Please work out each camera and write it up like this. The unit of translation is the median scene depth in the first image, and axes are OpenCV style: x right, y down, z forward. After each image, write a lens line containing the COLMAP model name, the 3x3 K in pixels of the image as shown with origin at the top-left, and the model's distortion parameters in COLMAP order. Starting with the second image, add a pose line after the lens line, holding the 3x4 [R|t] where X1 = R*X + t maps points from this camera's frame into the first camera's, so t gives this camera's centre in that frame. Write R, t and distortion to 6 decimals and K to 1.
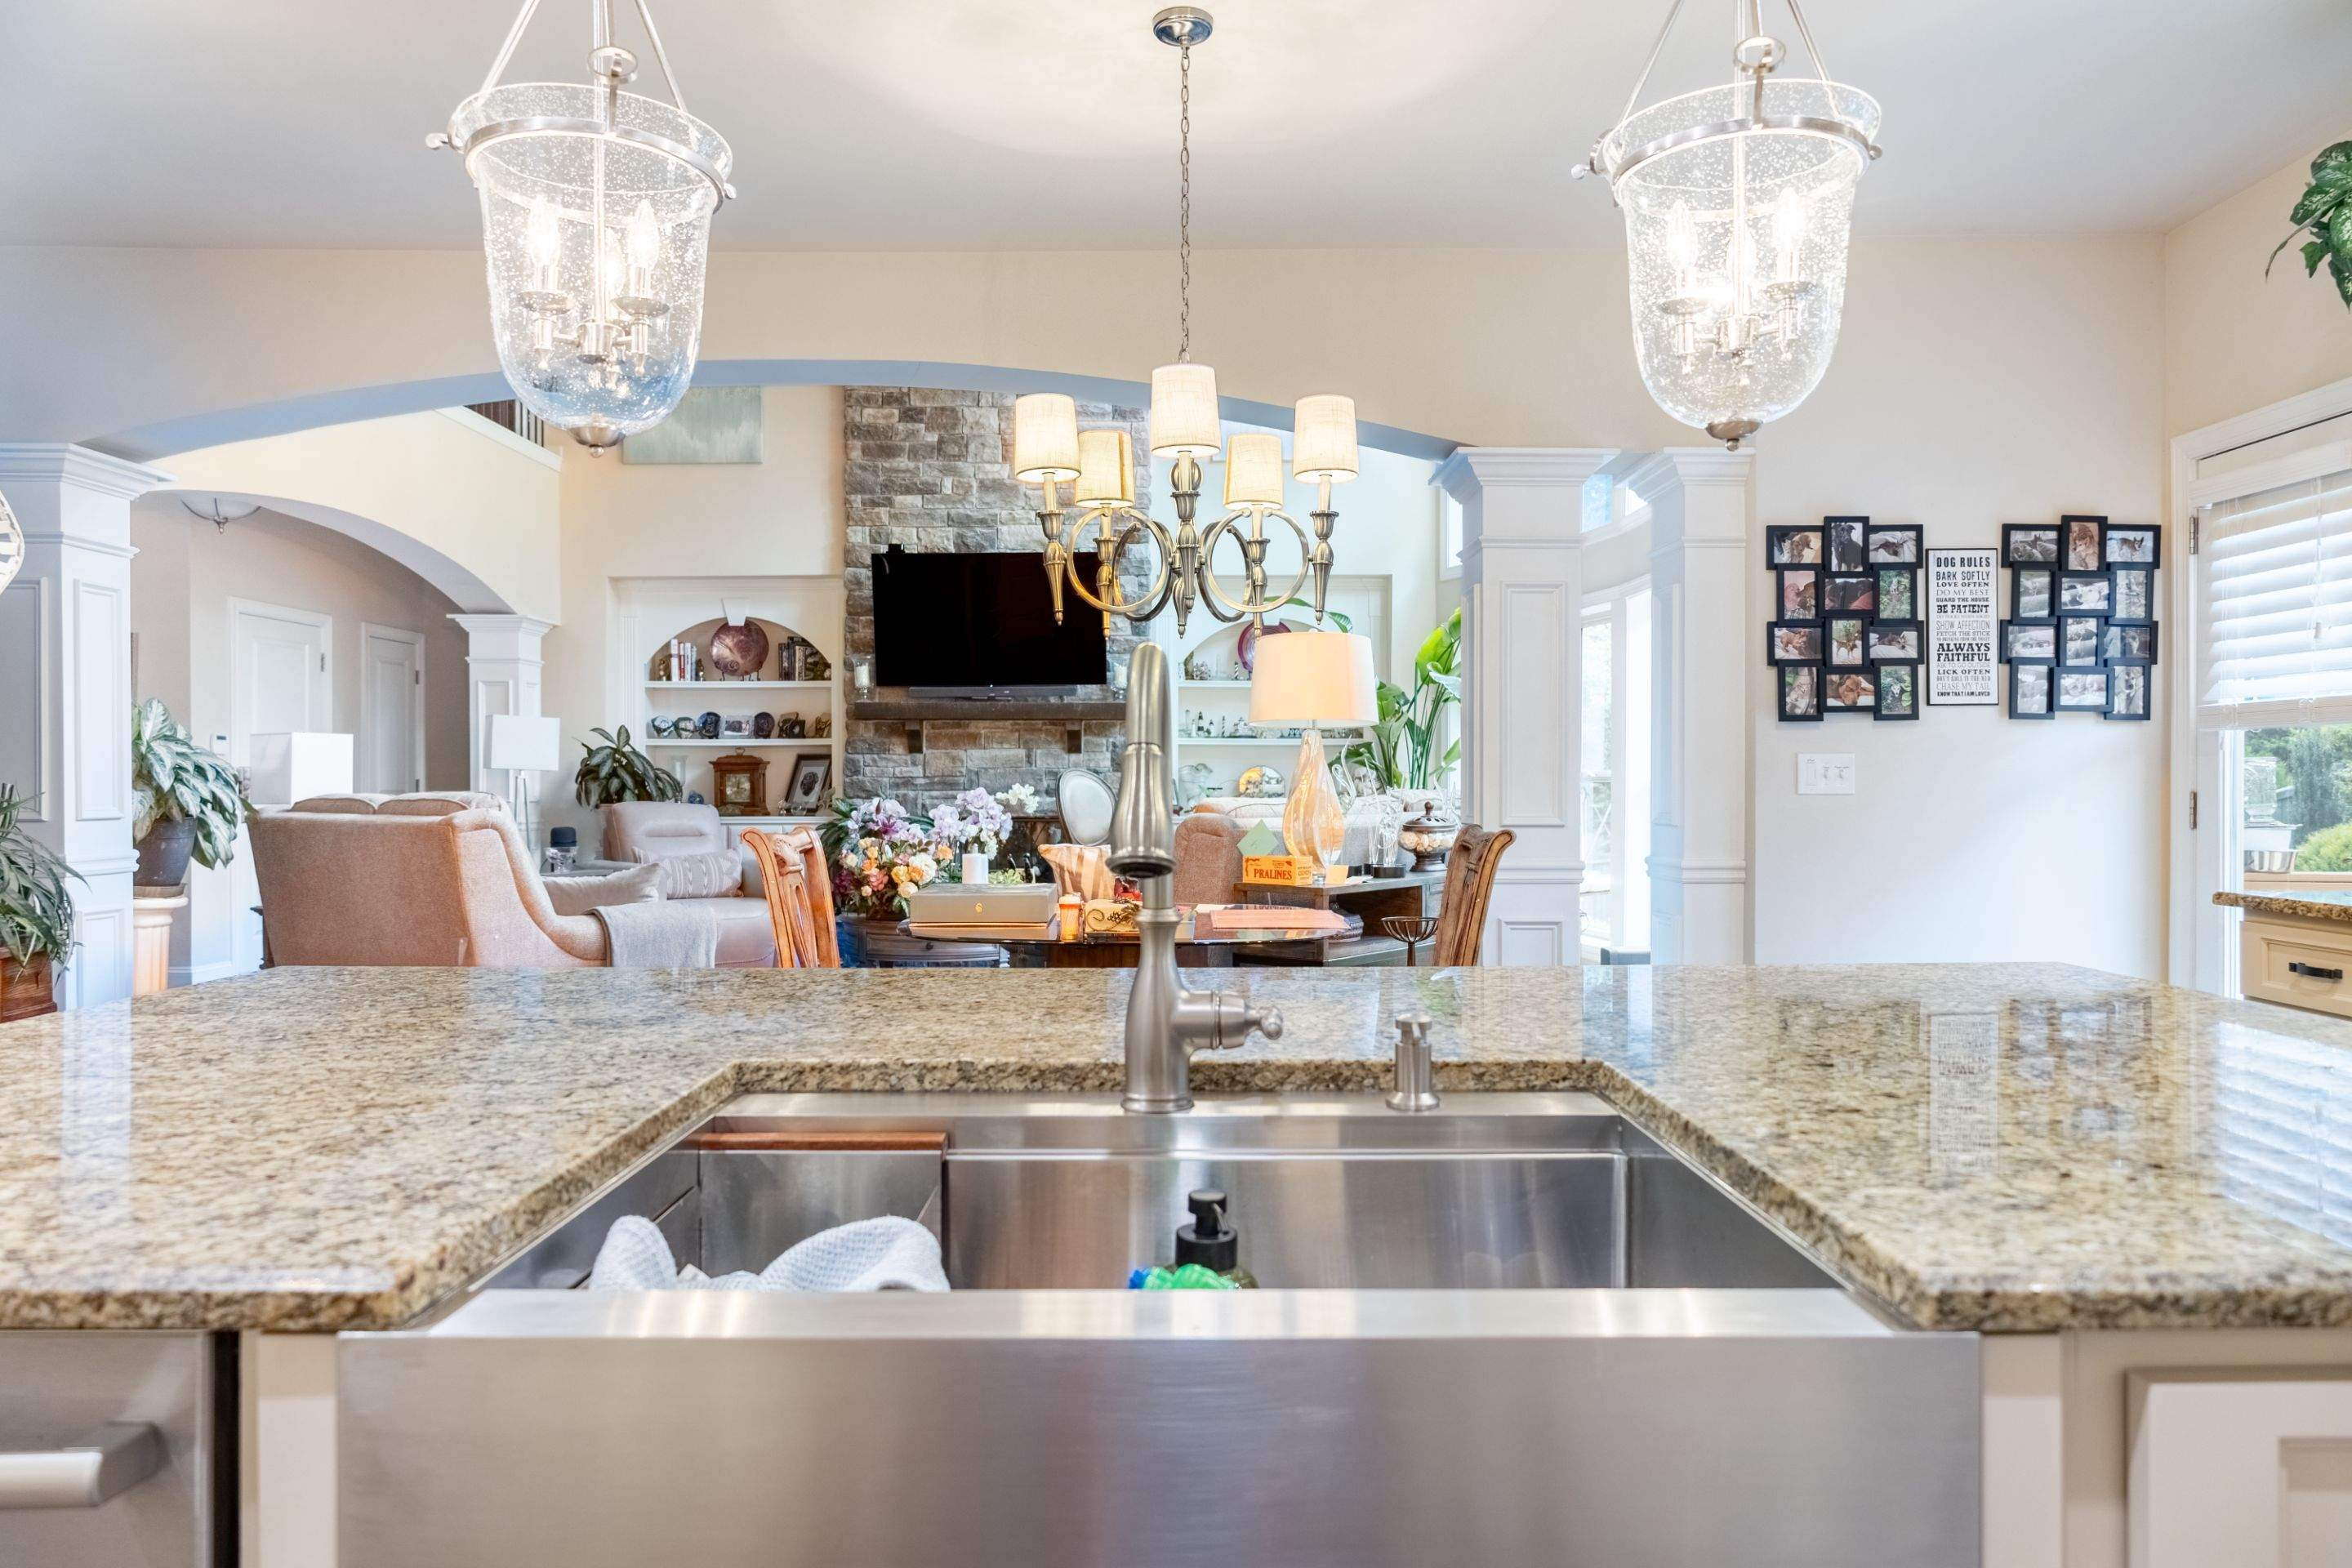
lens RADIAL K [[1494.1, 0, 1180.3], [0, 1494.1, 784.6], [0, 0, 1]] dist [-0.002619, -0.000302]
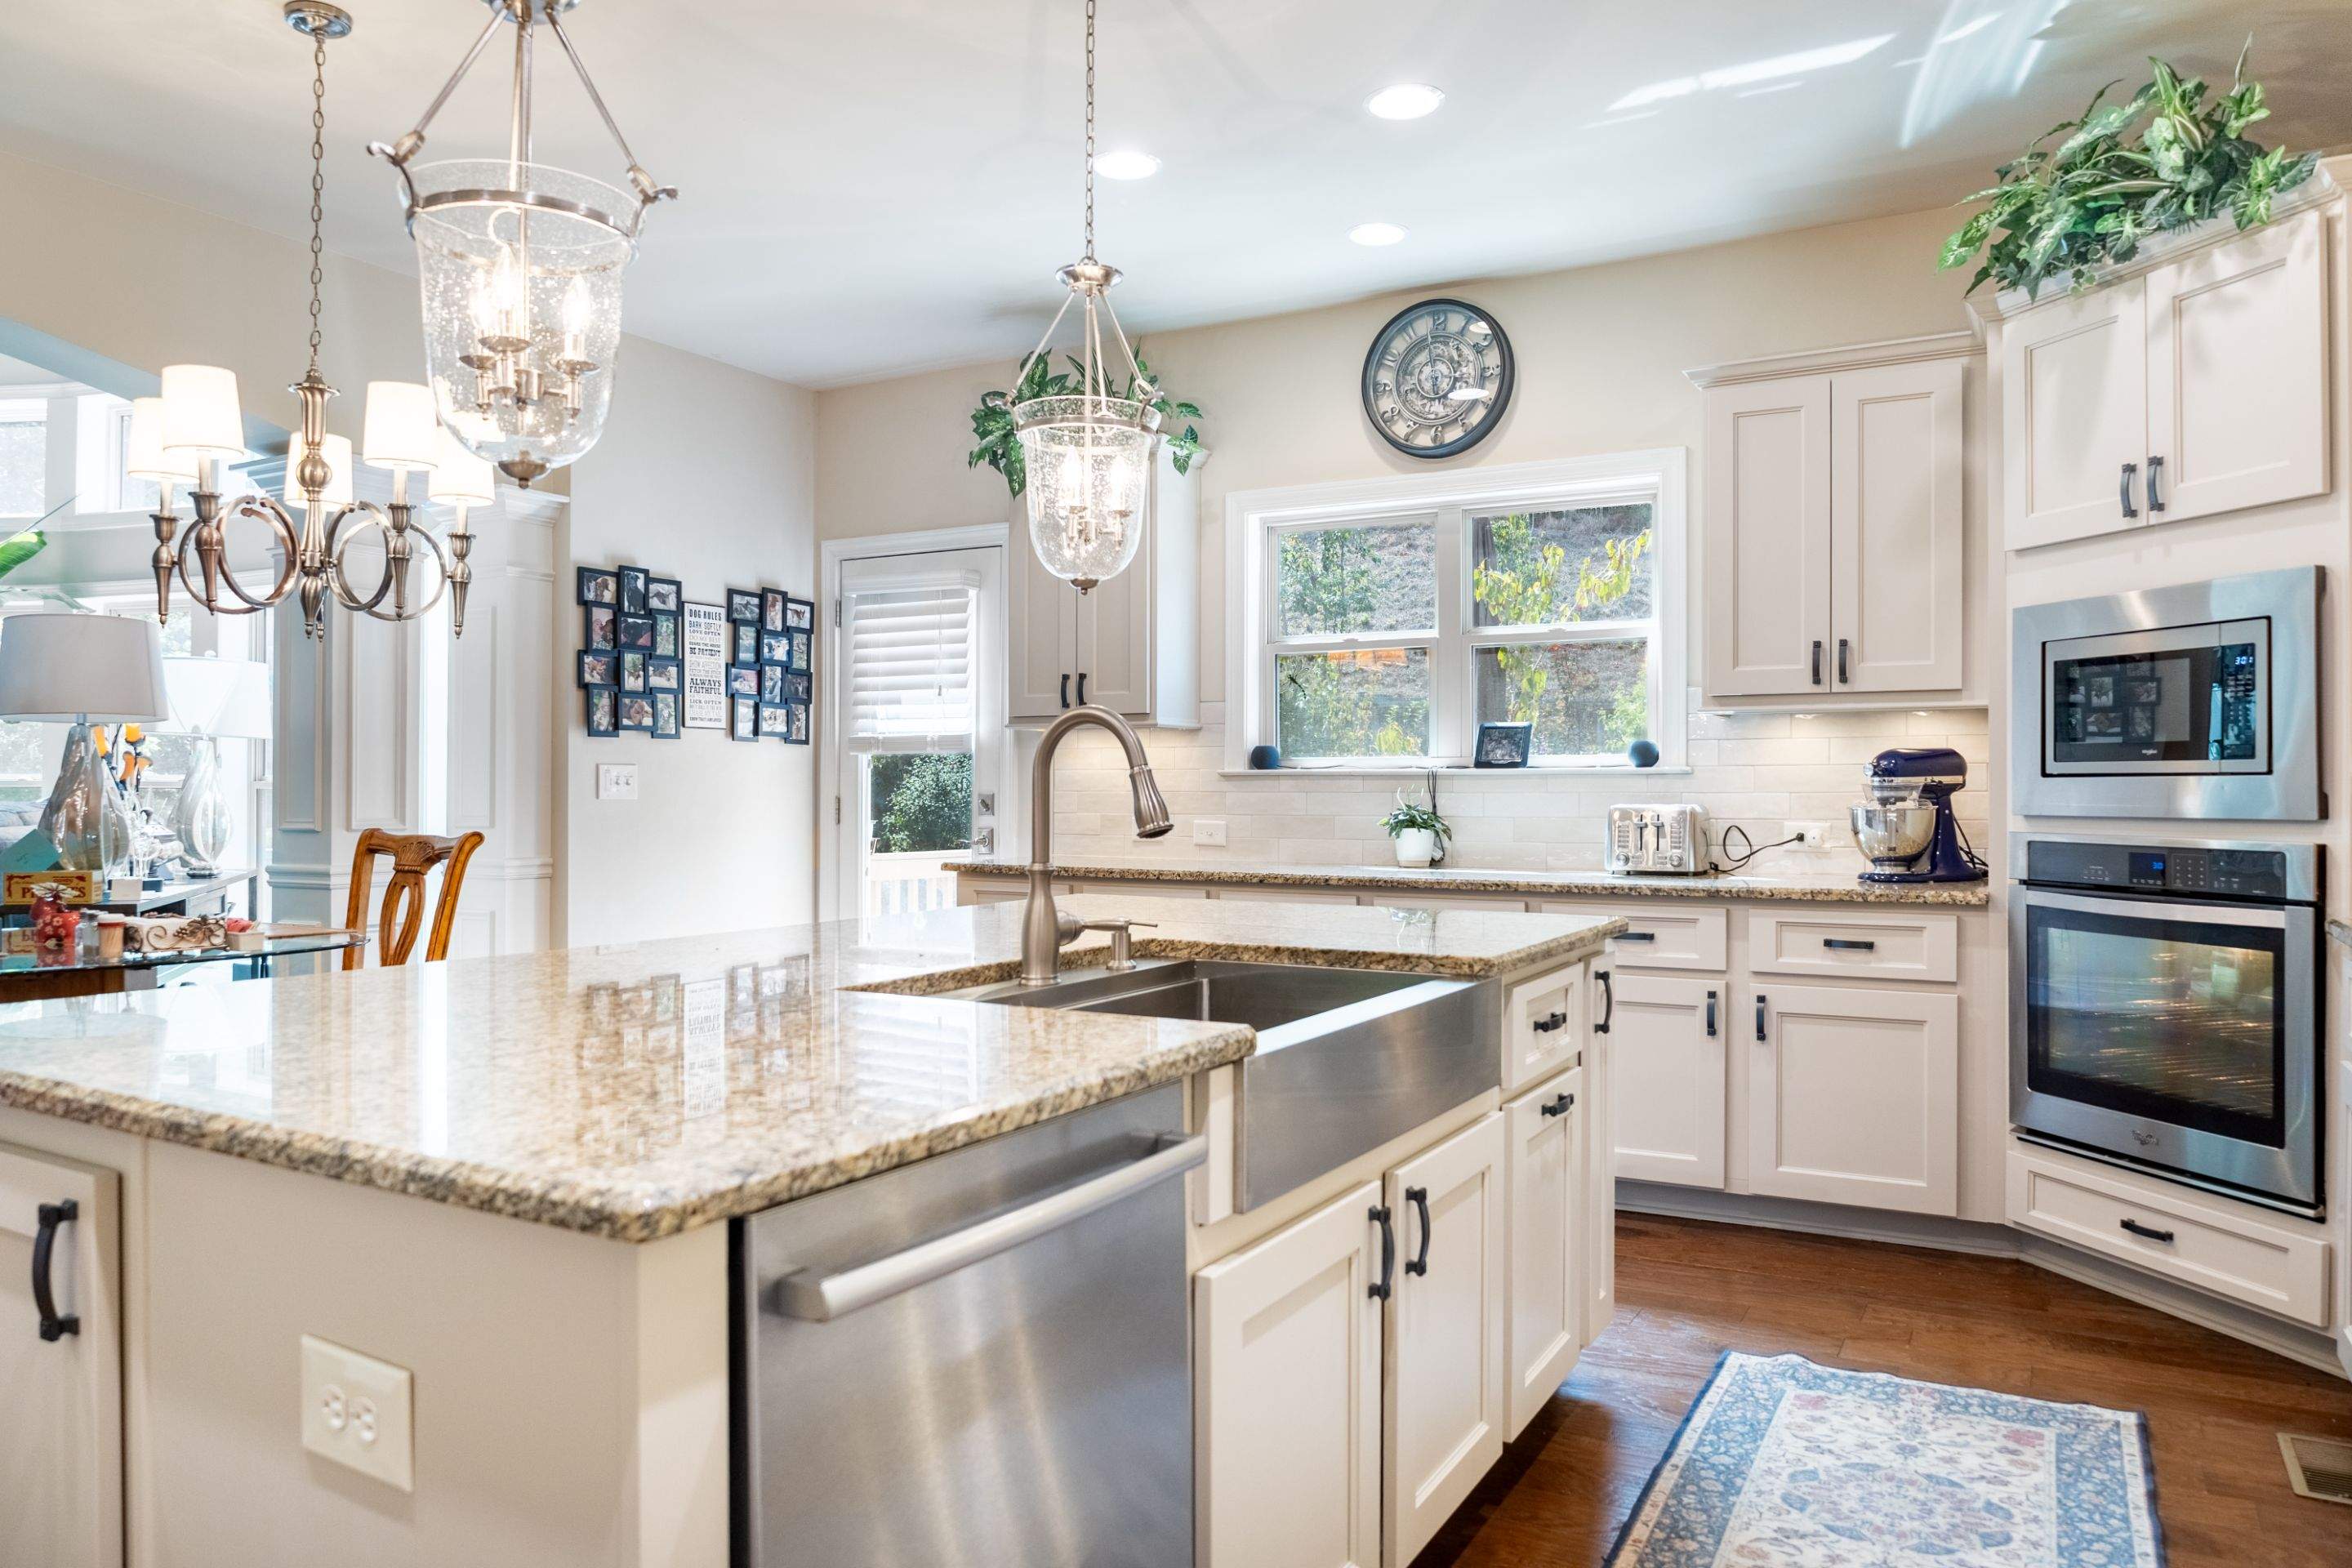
lens RADIAL K [[1494.1, 0, 1191.4], [0, 1494.1, 788.7], [0, 0, 1]] dist [-0.002619, -0.000302]
pose [[0.509530, 0.004796, 0.860440, -0.352336], [-0.002530, 0.999988, -0.004076, 0.001967], [-0.860449, -0.000100, 0.509536, 0.004076]]
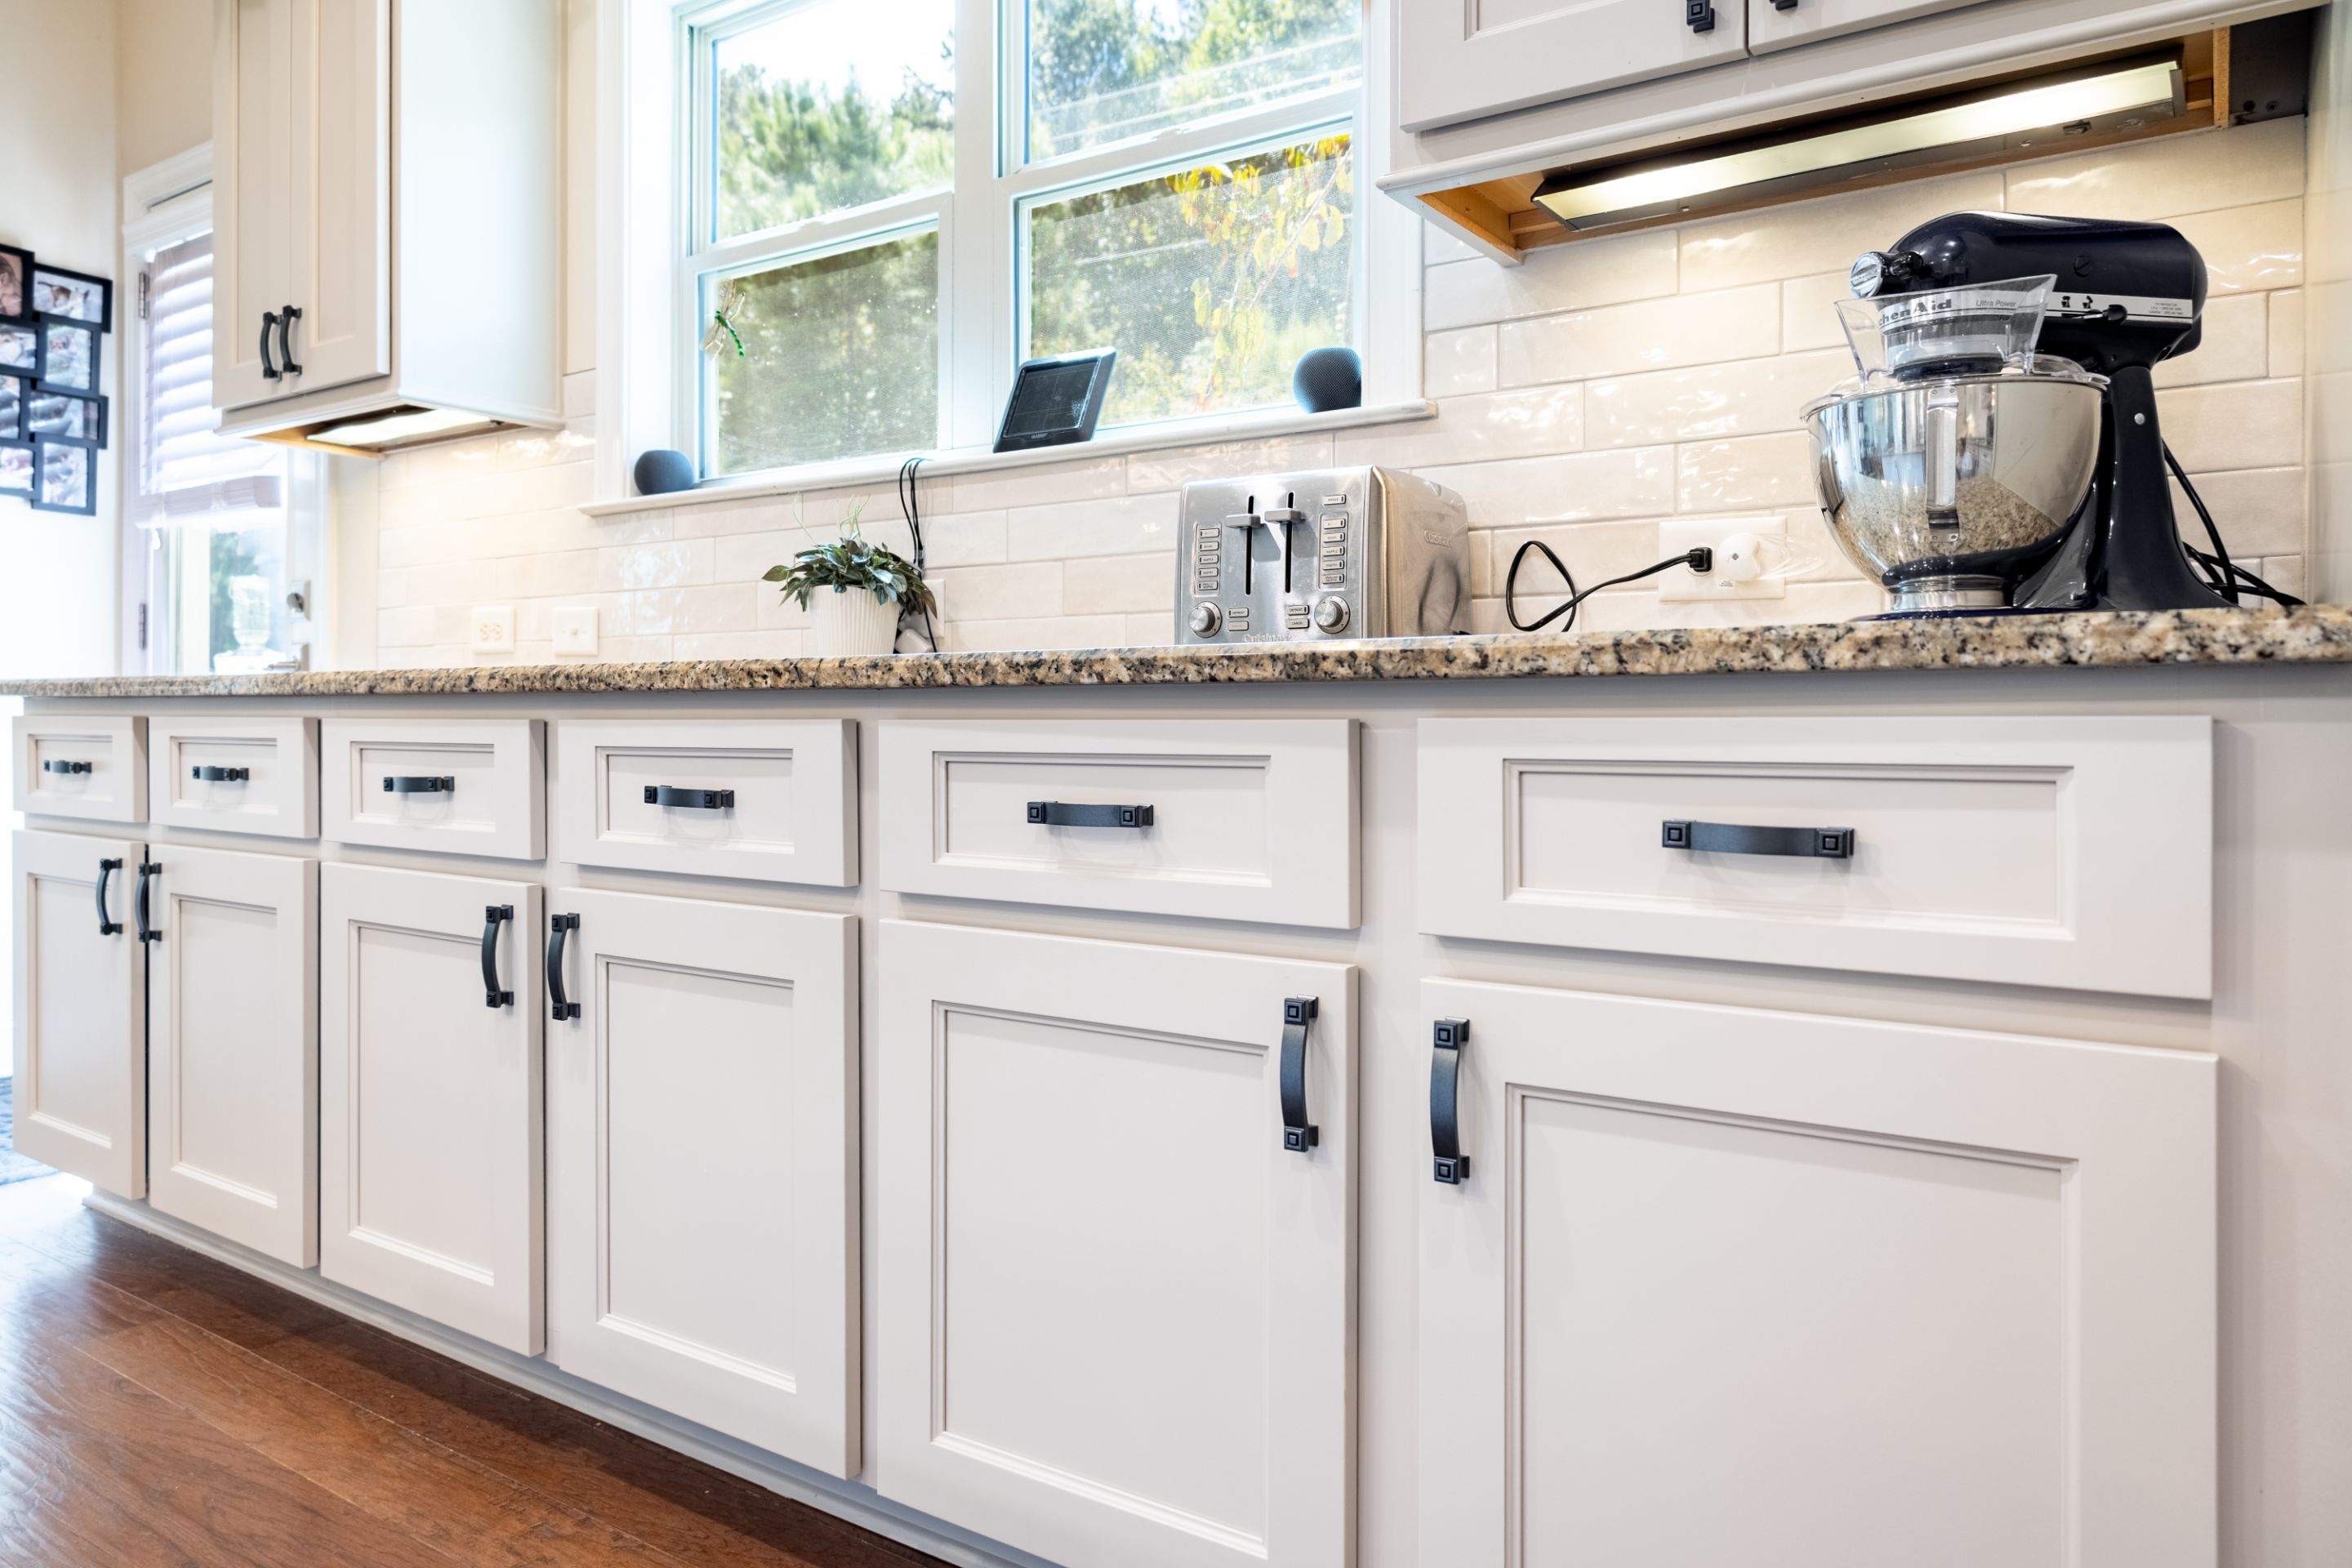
lens RADIAL K [[1494.1, 0, 1135.7], [0, 1494.1, 709.0], [0, 0, 1]] dist [-0.002619, -0.000302]
pose [[0.588596, 0.004139, 0.808417, 0.330681], [-0.001199, 0.999990, -0.004246, 0.067269], [-0.808427, 0.001530, 0.588595, 0.059009]]
